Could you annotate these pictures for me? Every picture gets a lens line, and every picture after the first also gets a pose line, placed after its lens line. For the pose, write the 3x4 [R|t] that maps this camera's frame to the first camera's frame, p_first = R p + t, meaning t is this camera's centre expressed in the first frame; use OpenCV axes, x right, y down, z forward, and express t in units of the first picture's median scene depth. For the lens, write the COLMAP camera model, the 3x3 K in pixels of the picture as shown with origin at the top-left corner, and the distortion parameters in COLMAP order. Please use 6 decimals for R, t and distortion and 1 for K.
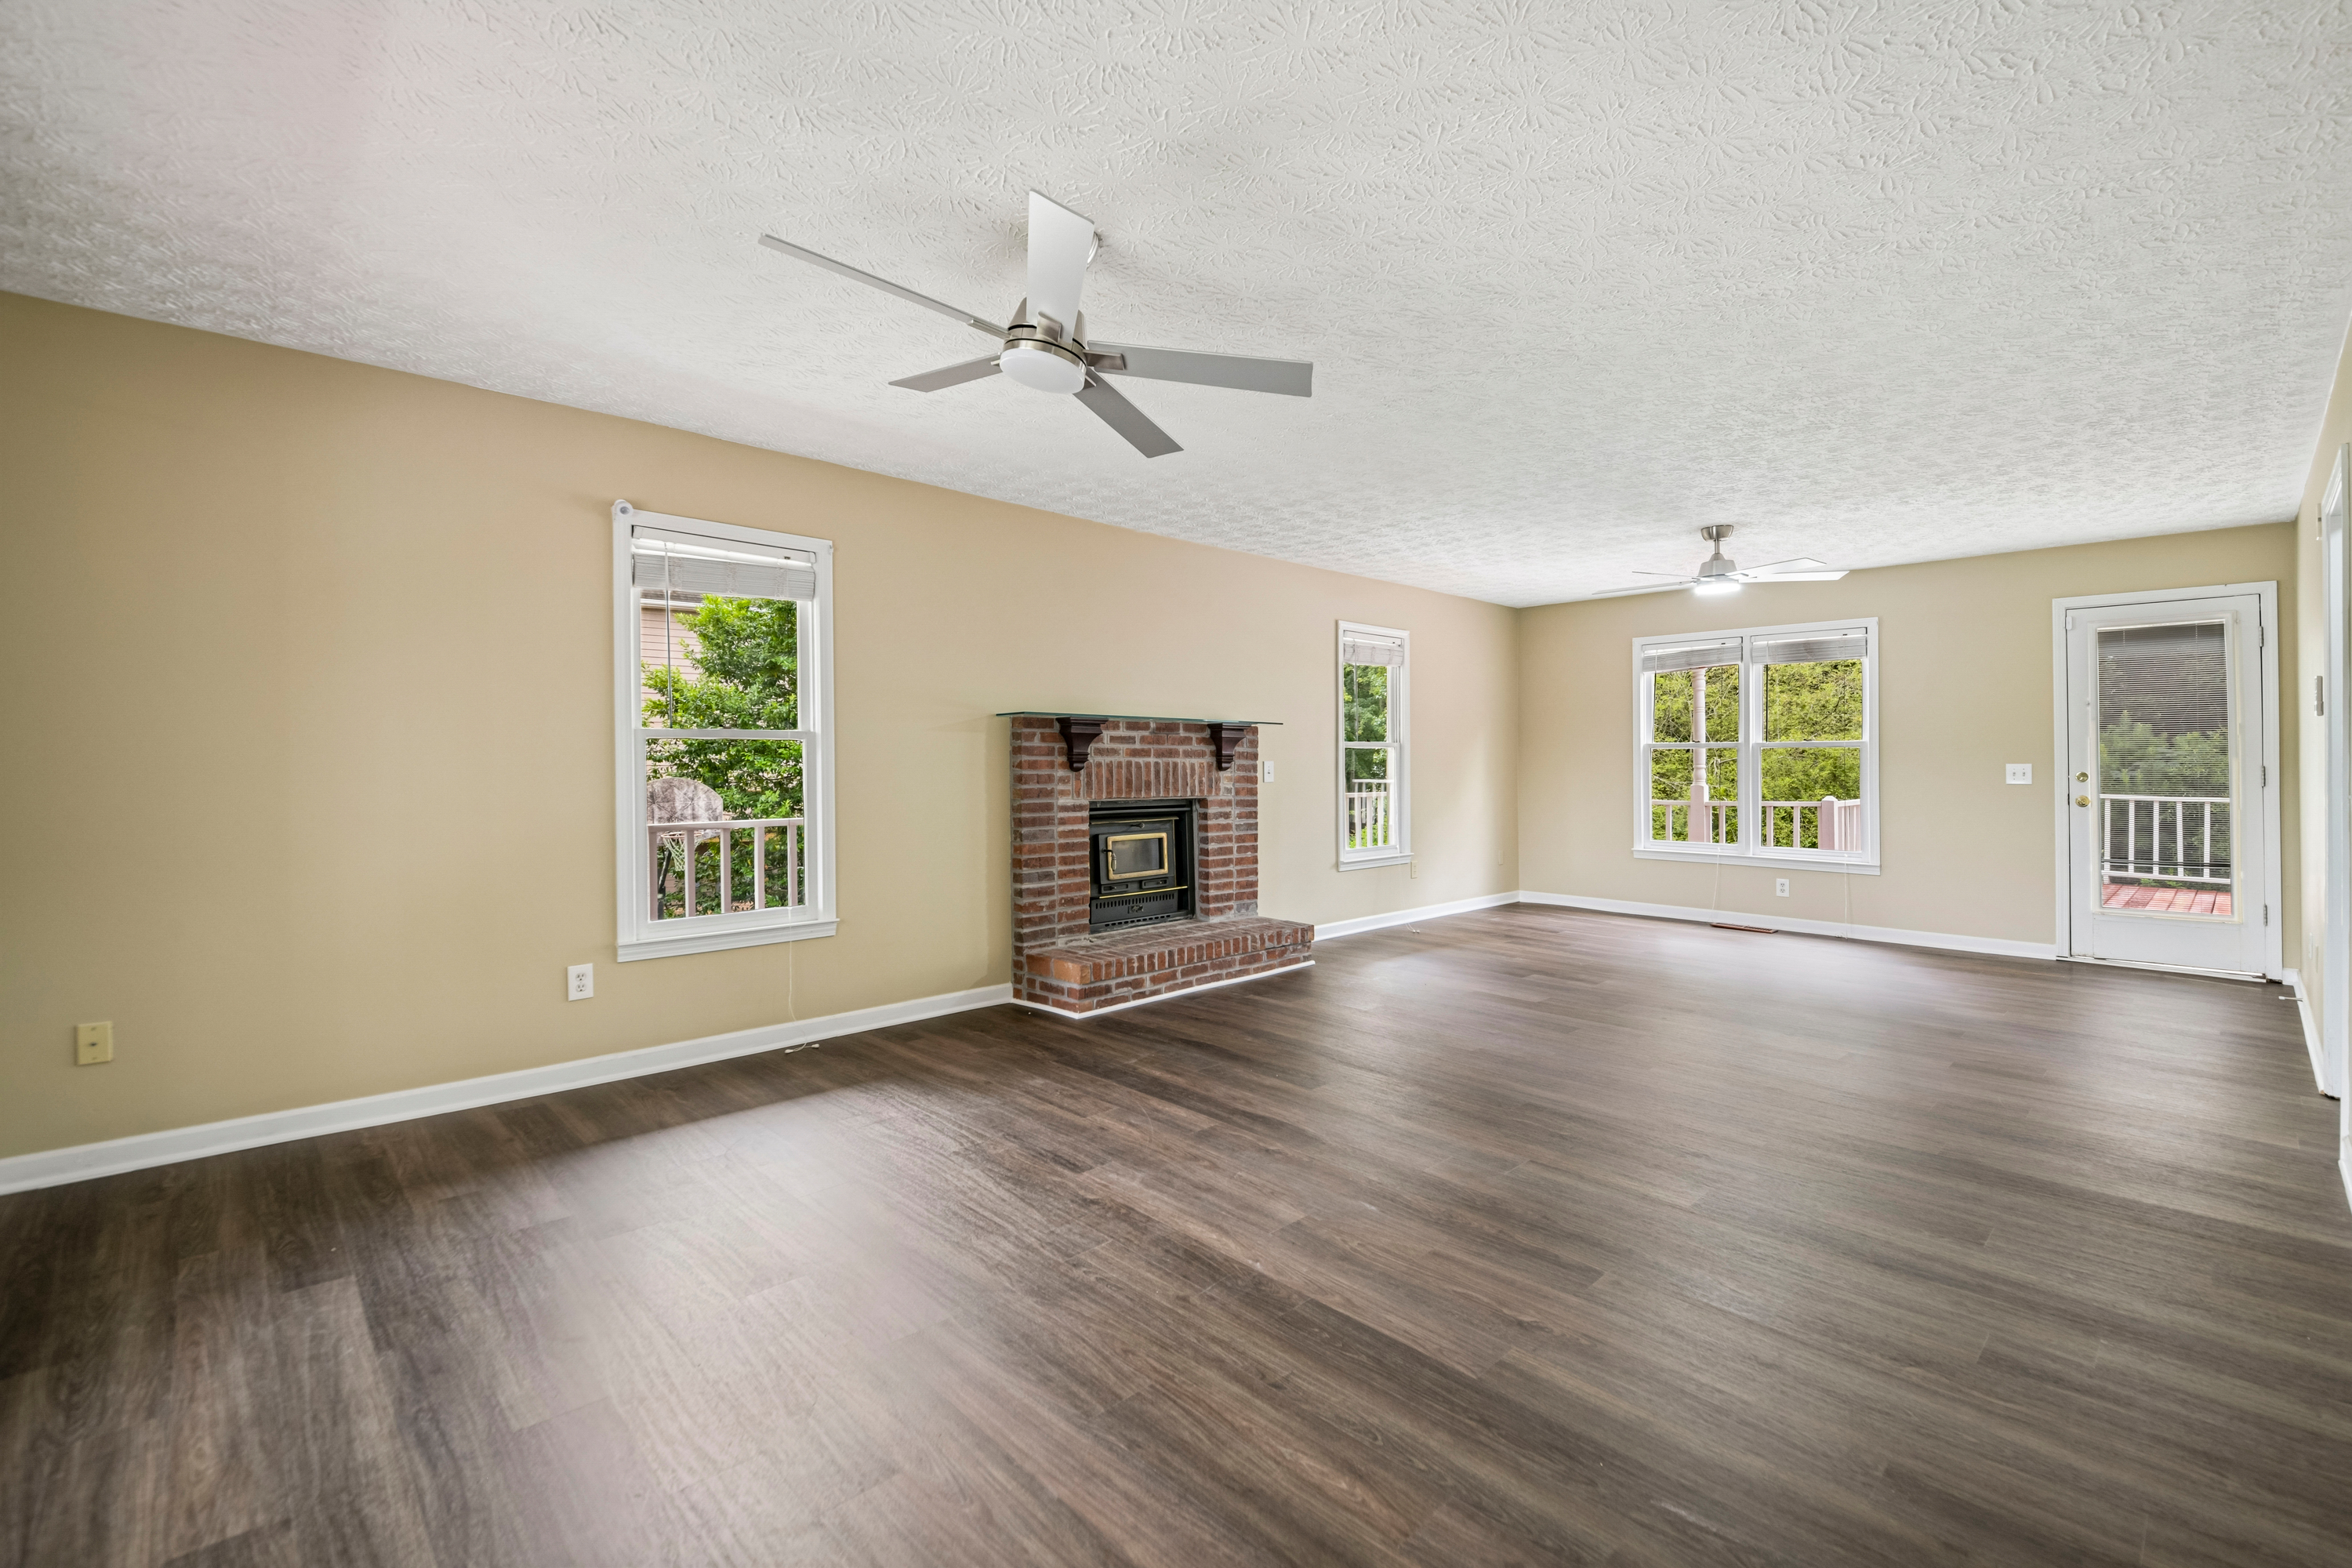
lens RADIAL K [[1014.7, 0, 1173.5], [0, 1014.7, 750.7], [0, 0, 1]] dist [0.004874, -0.009175]
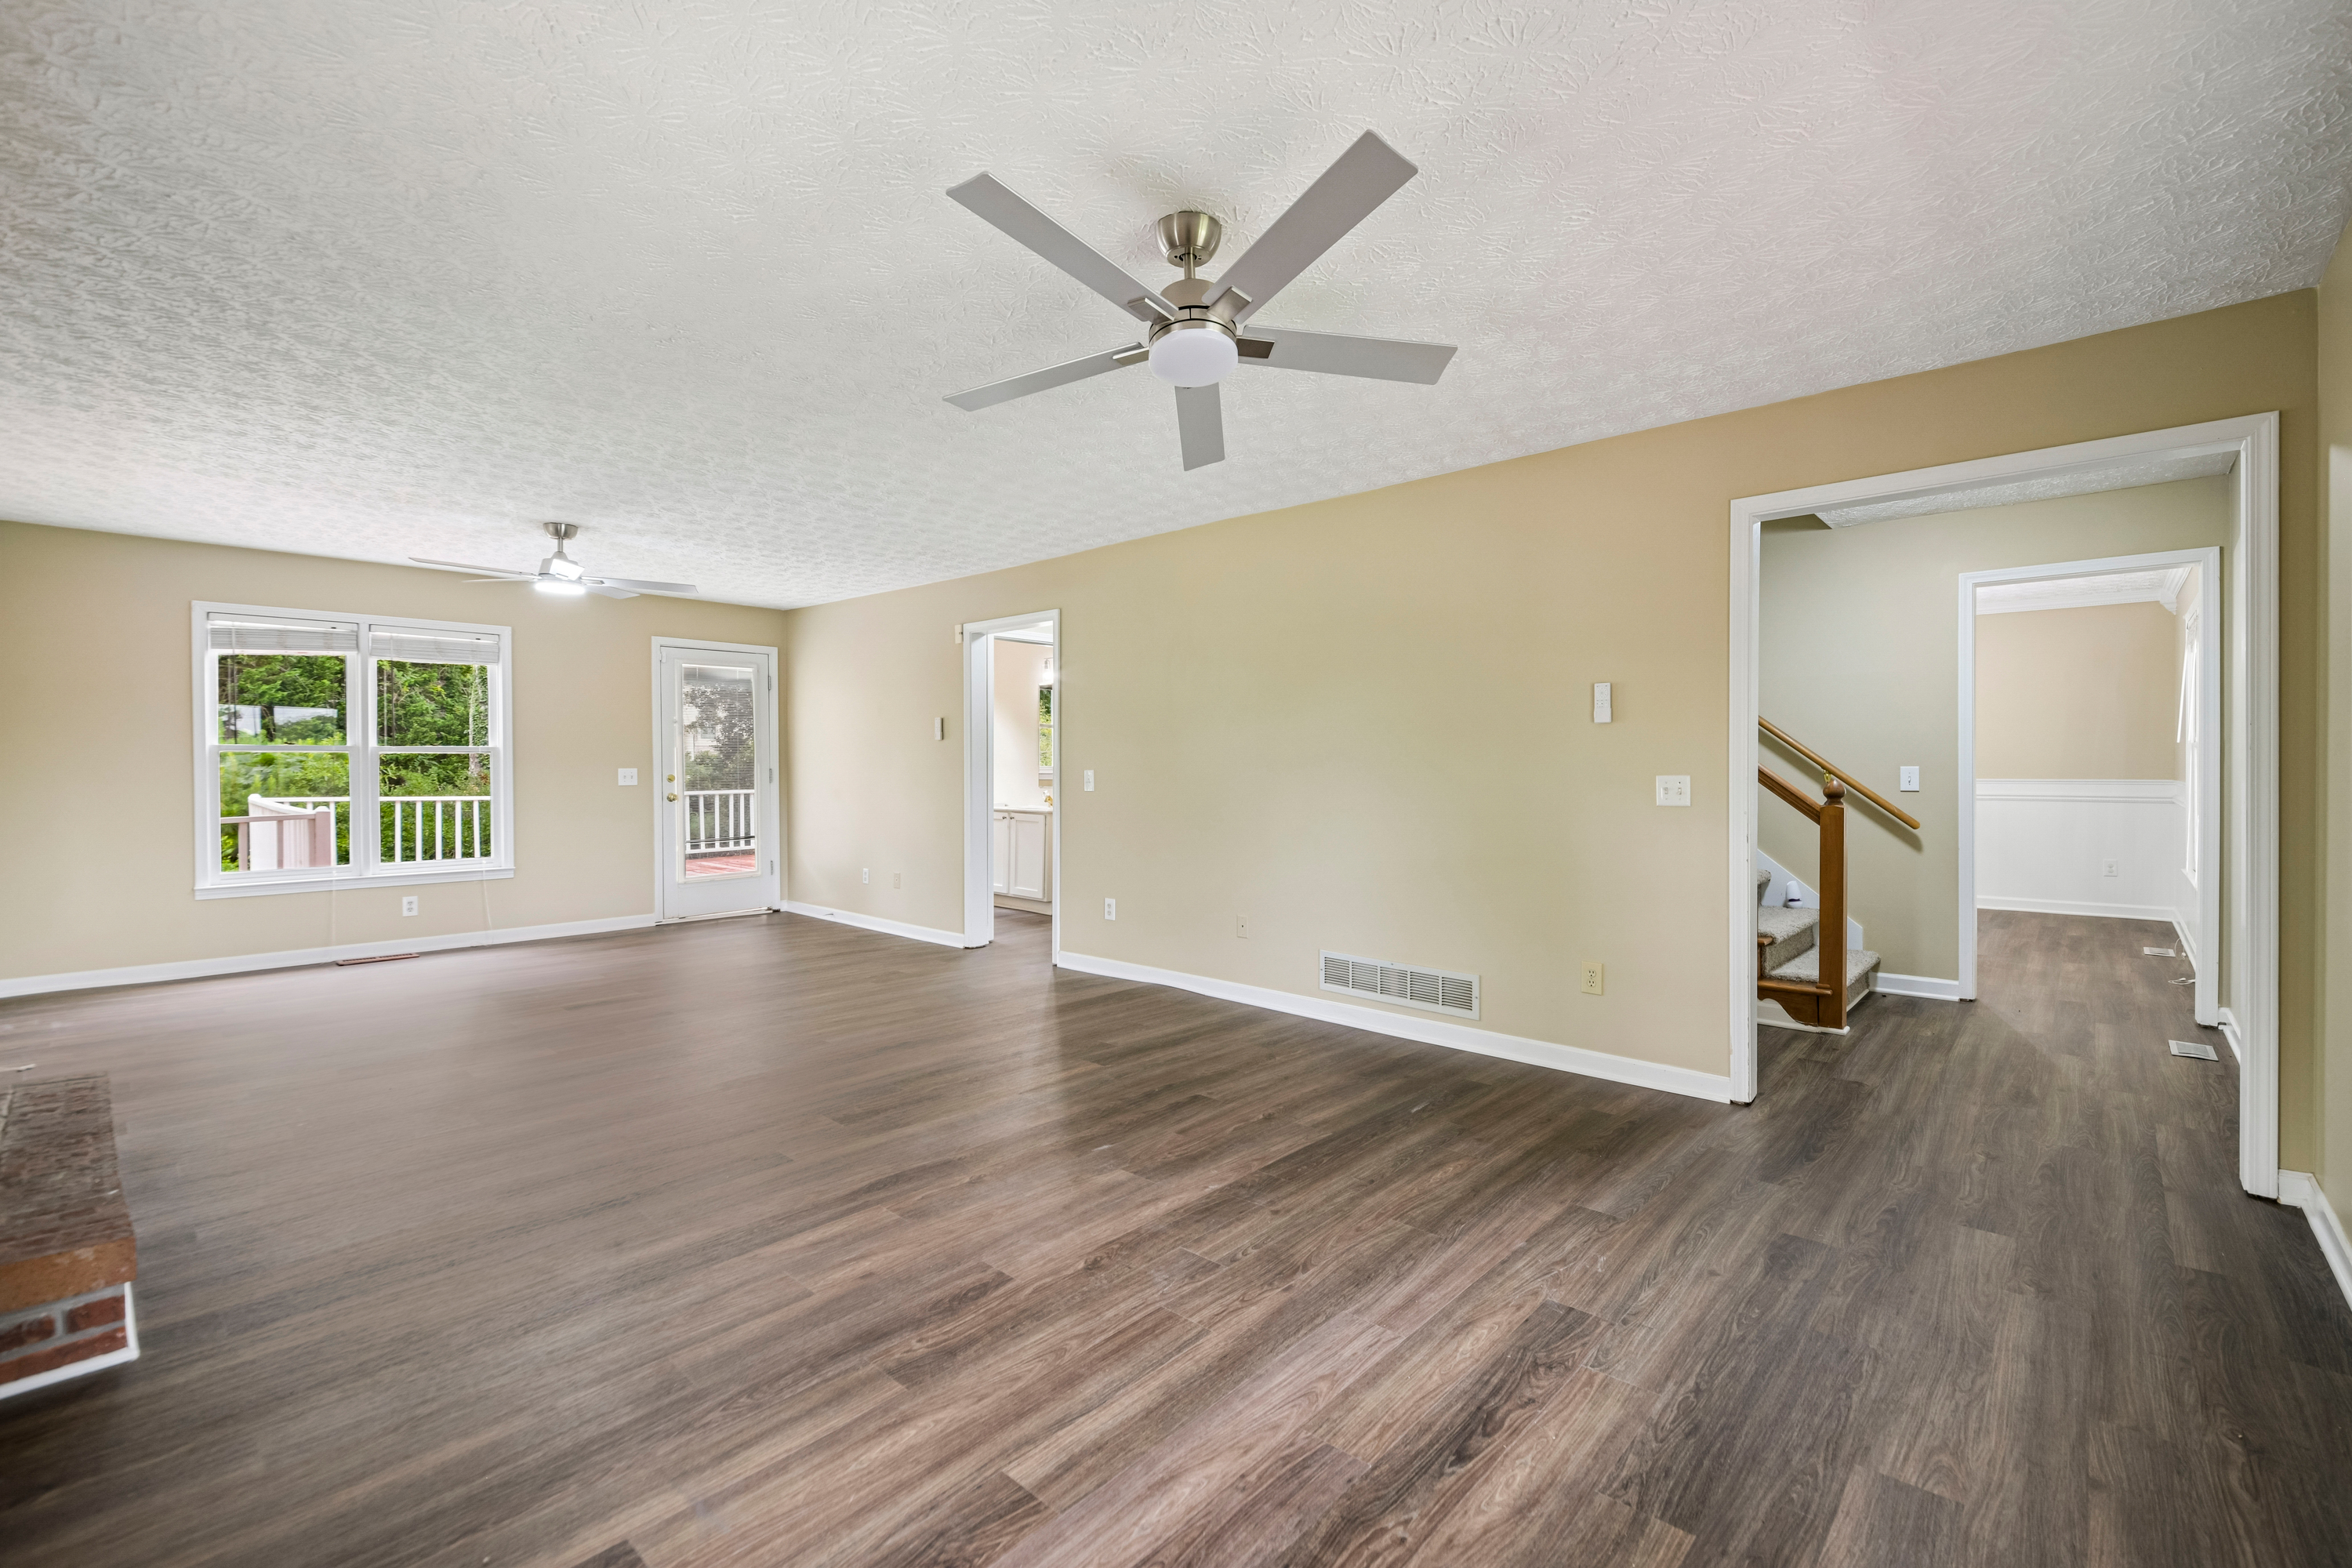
lens RADIAL K [[1014.7, 0, 1191.0], [0, 1014.7, 775.2], [0, 0, 1]] dist [0.004874, -0.009175]
pose [[-0.086964, -0.014102, 0.996112, -0.965483], [-0.005140, 0.999893, 0.013707, 0.001734], [-0.996198, -0.003928, -0.087027, 0.988103]]
